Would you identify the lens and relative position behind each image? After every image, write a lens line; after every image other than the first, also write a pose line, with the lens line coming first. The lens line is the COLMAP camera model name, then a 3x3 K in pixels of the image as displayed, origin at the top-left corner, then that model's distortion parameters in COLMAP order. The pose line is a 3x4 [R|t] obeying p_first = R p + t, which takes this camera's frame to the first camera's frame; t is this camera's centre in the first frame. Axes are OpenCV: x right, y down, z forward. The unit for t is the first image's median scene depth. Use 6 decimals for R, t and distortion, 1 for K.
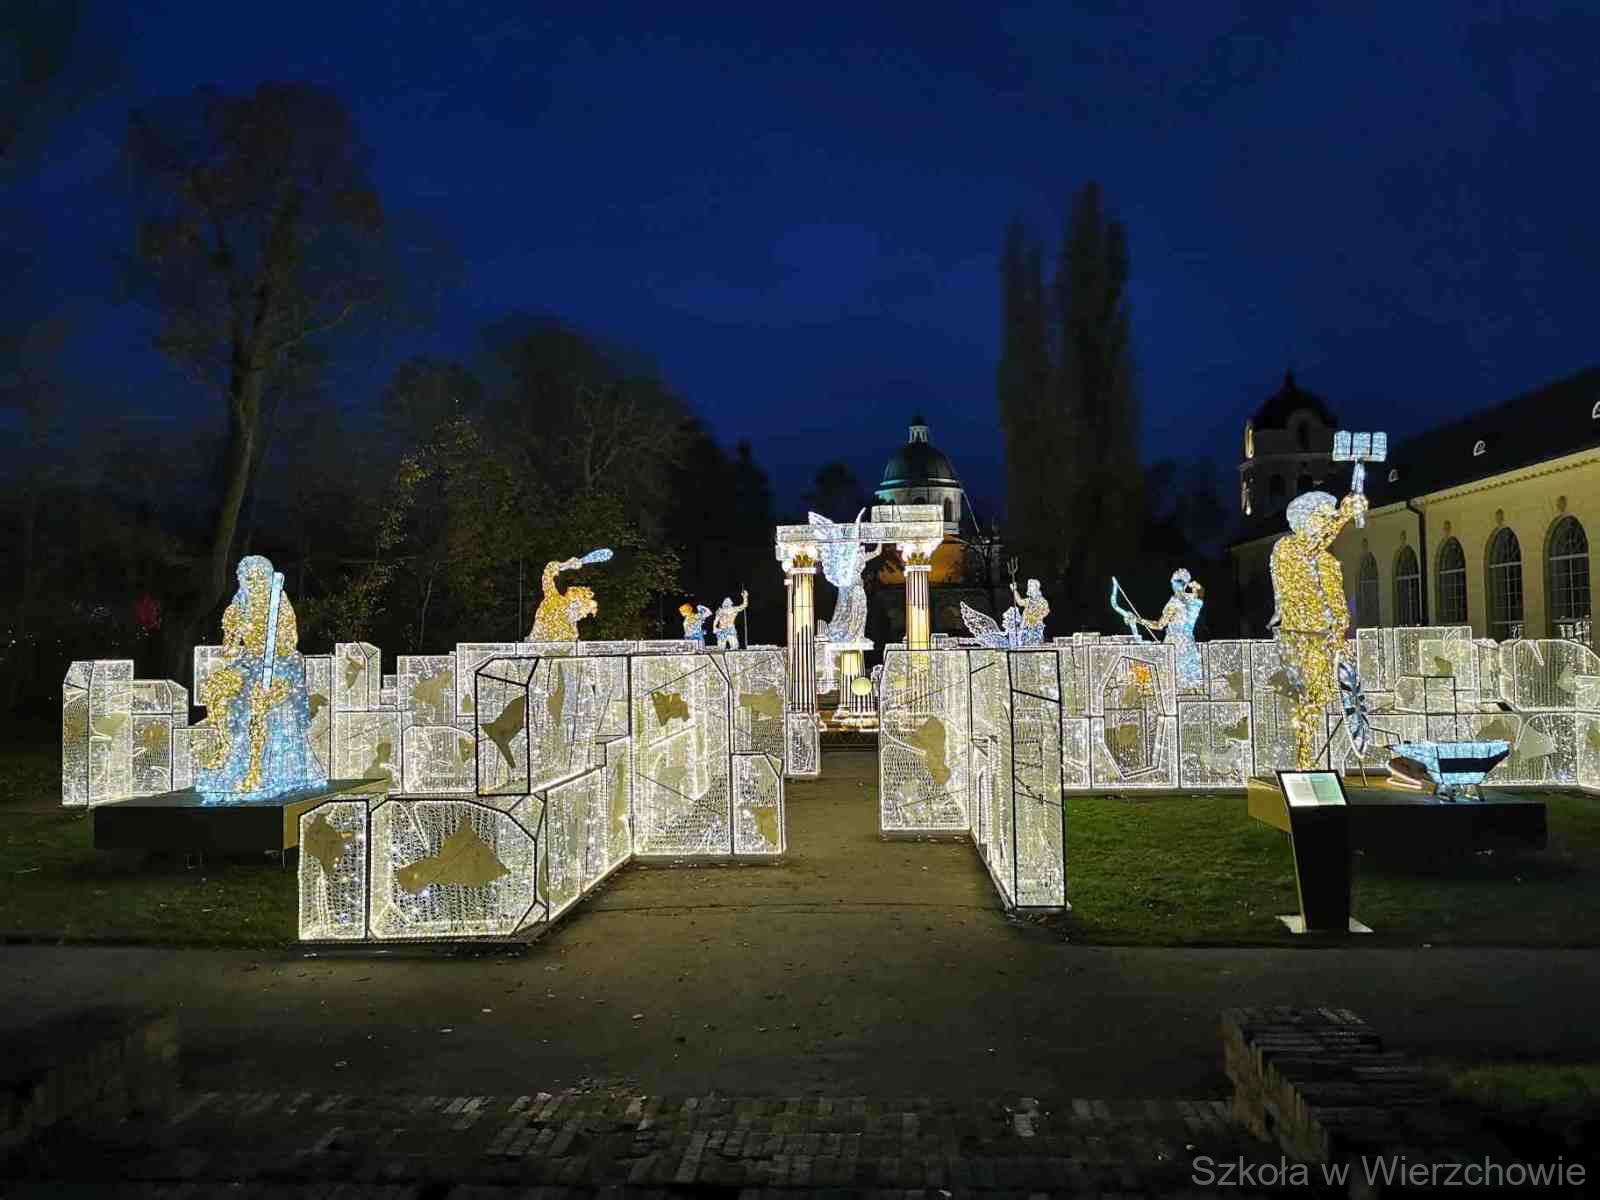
lens RADIAL K [[1242.0, 0, 802.1], [0, 1242.0, 601.6], [0, 0, 1]] dist [0.045255, 0.000897]
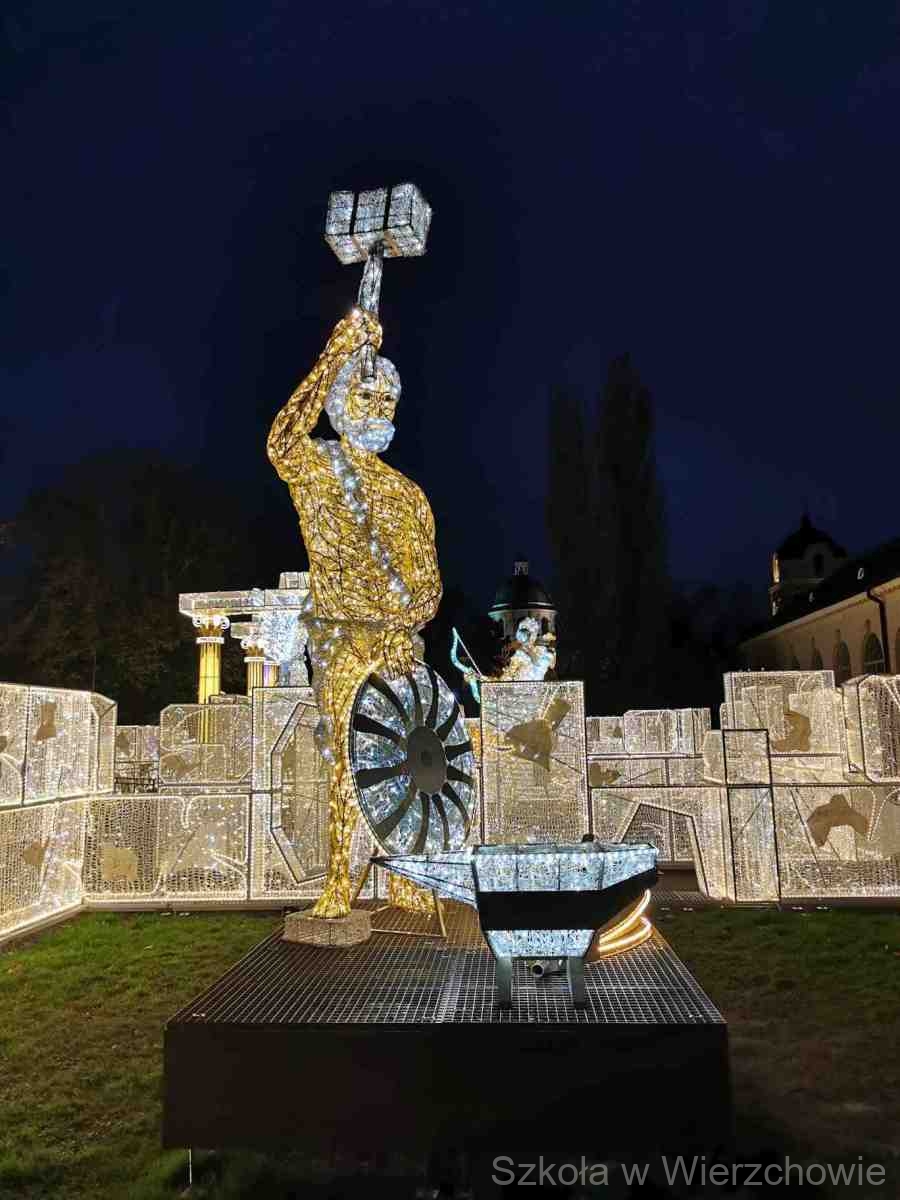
lens RADIAL K [[931.5, 0, 447.5], [0, 931.5, 600.2], [0, 0, 1]] dist [0.045255, 0.000897]
pose [[0.999808, -0.006294, -0.018550, 0.137076], [0.004198, 0.993816, -0.110958, 0.017637], [0.019134, 0.110858, 0.993652, 0.188113]]
